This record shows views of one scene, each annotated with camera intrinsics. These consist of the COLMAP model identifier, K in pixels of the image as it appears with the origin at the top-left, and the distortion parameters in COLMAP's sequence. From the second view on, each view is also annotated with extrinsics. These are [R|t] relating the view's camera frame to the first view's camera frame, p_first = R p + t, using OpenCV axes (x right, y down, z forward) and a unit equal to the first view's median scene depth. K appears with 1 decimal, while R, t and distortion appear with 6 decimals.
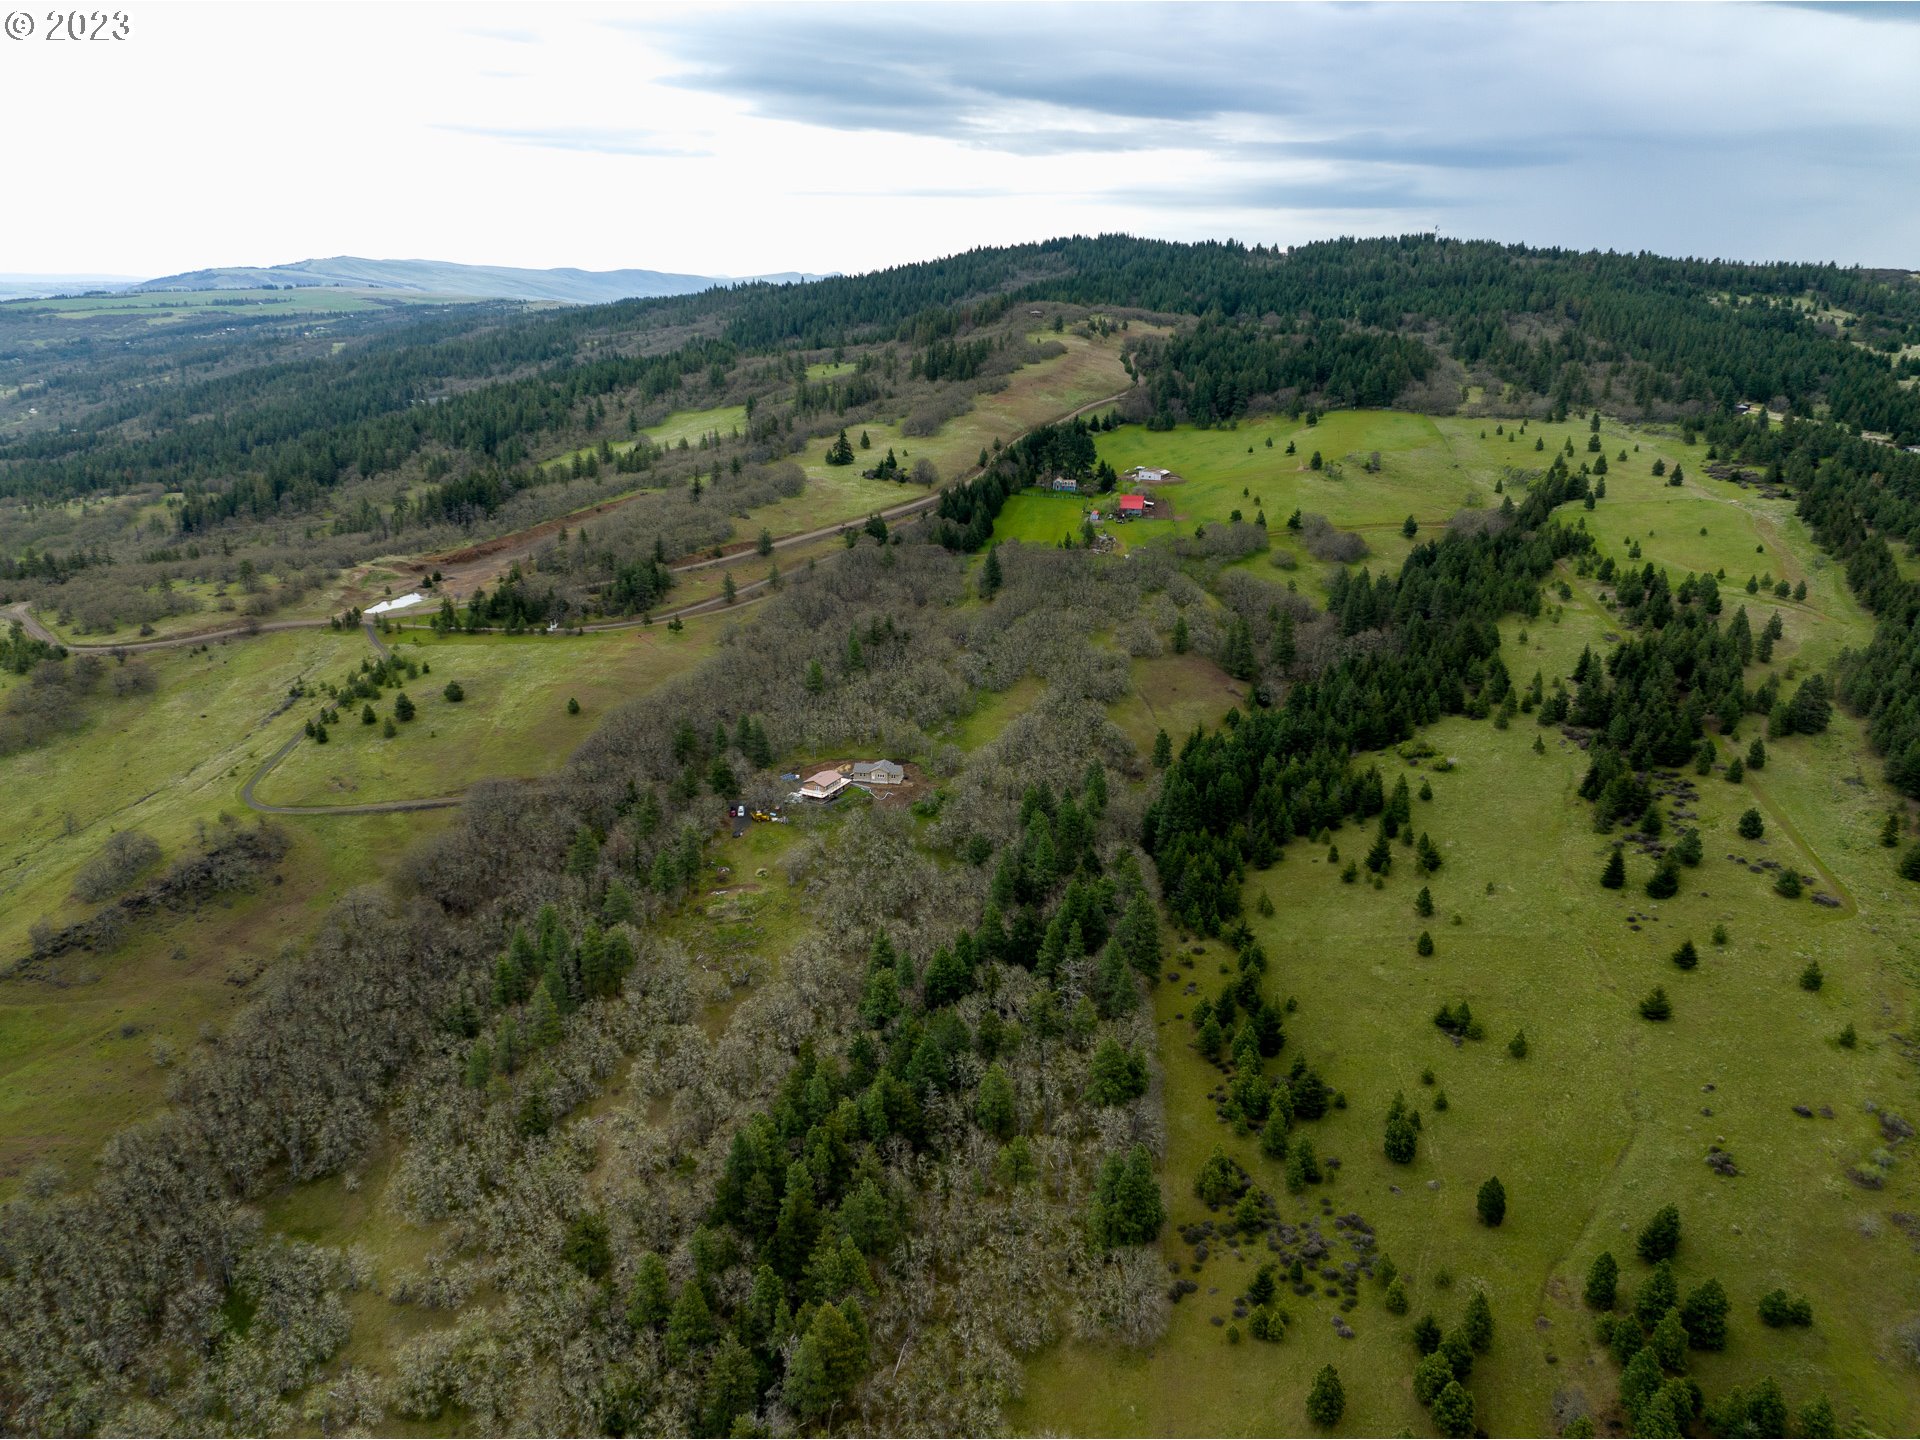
lens RADIAL K [[1375.5, 0, 954.0], [0, 1375.5, 721.8], [0, 0, 1]] dist [-0.046711, 0.020051]
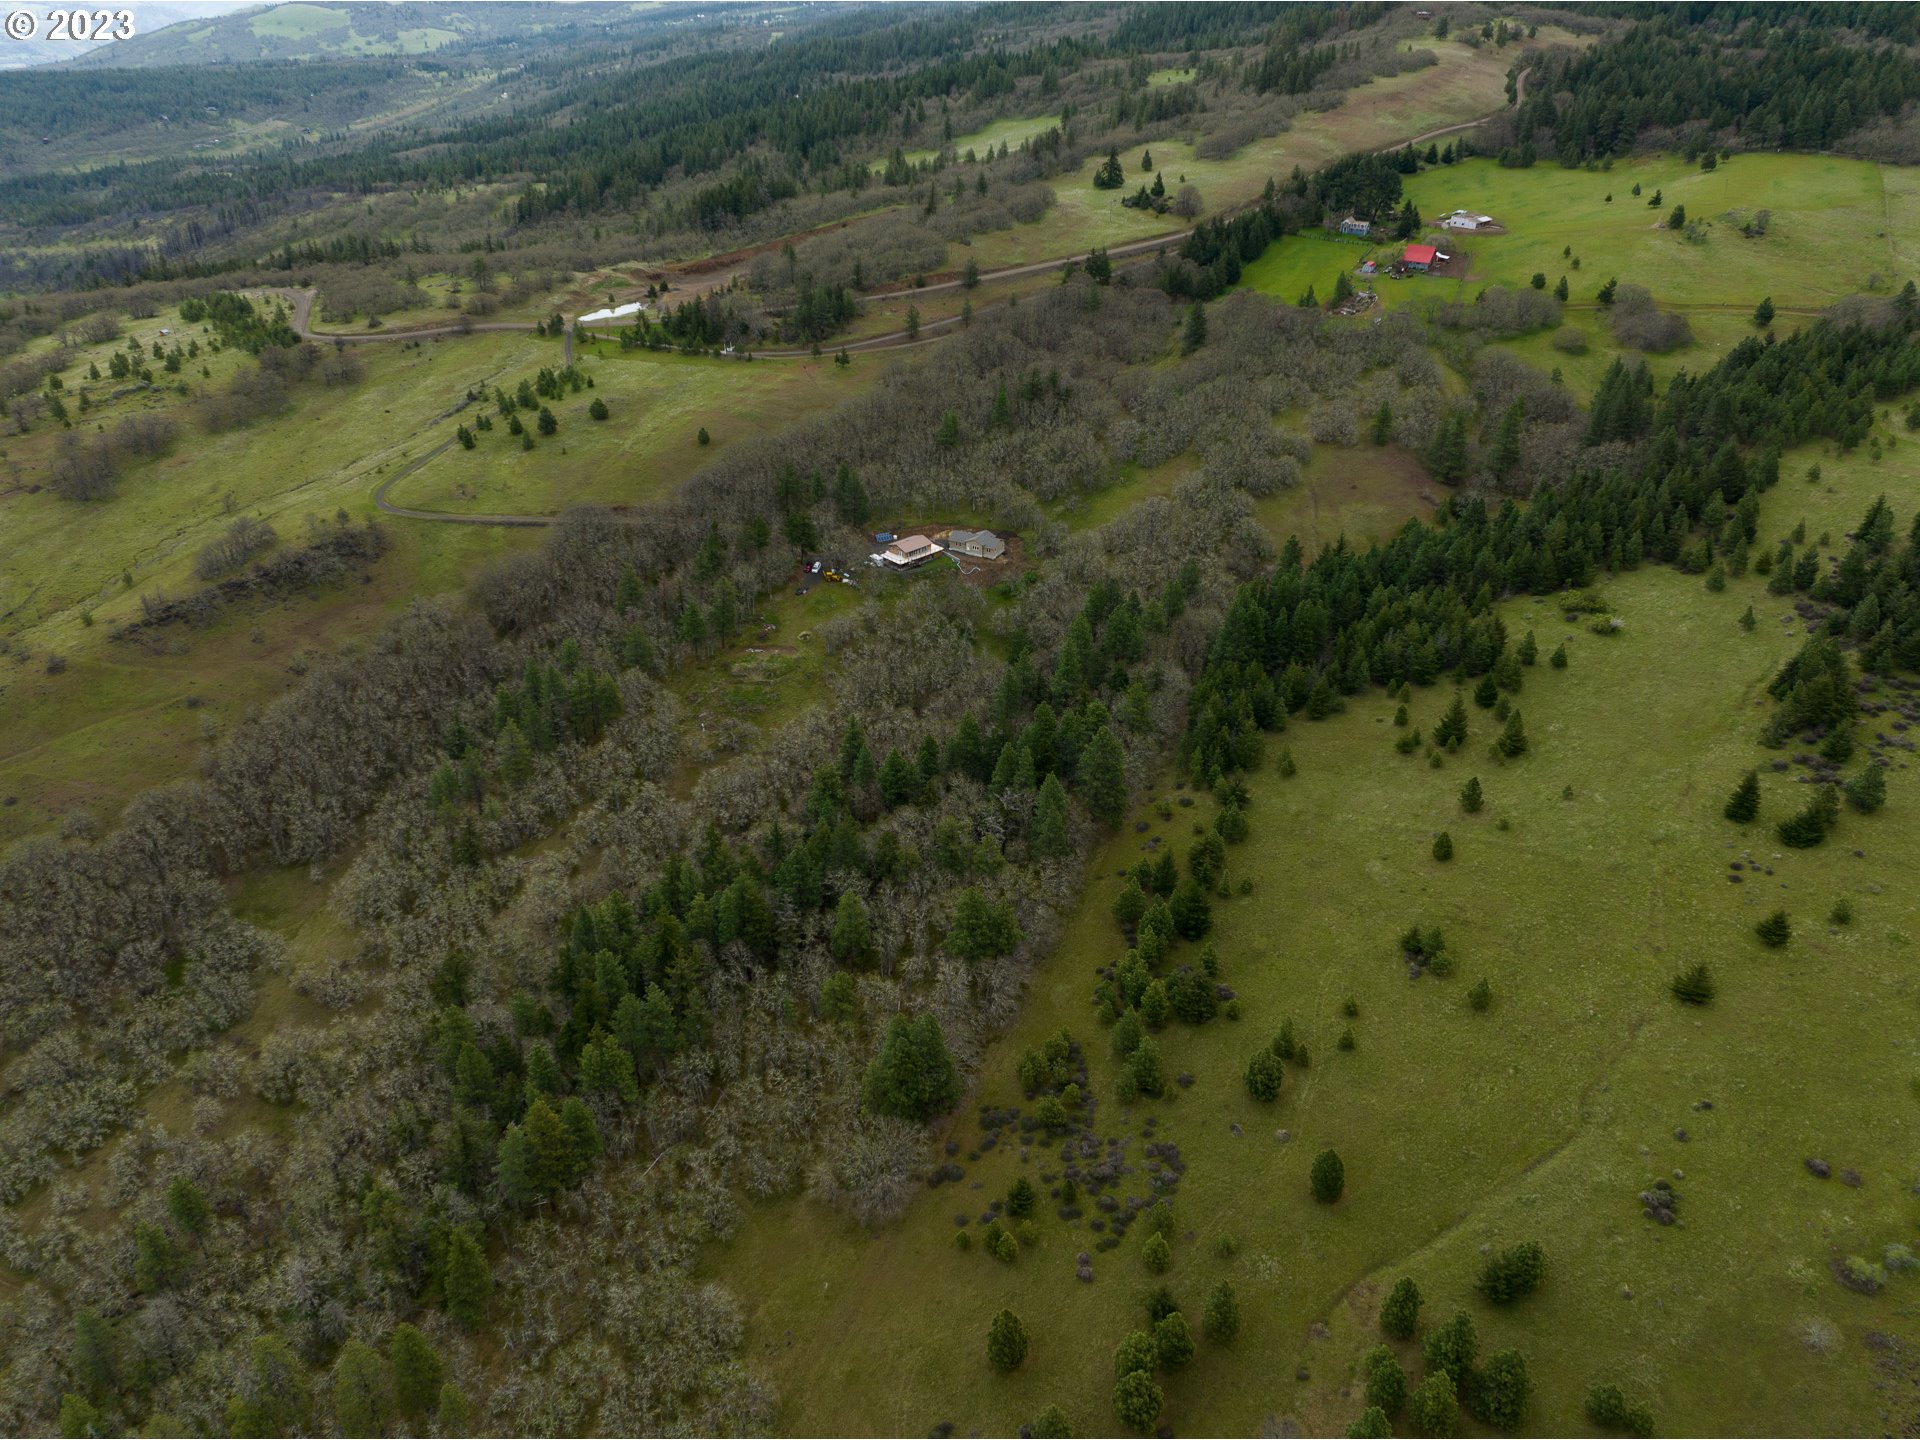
lens RADIAL K [[1375.5, 0, 954.0], [0, 1375.5, 721.8], [0, 0, 1]] dist [-0.046711, 0.020051]
pose [[0.942667, 0.162627, -0.291431, 0.196316], [-0.103337, 0.972557, 0.208458, -0.033382], [0.317334, -0.166390, 0.933602, 0.103787]]
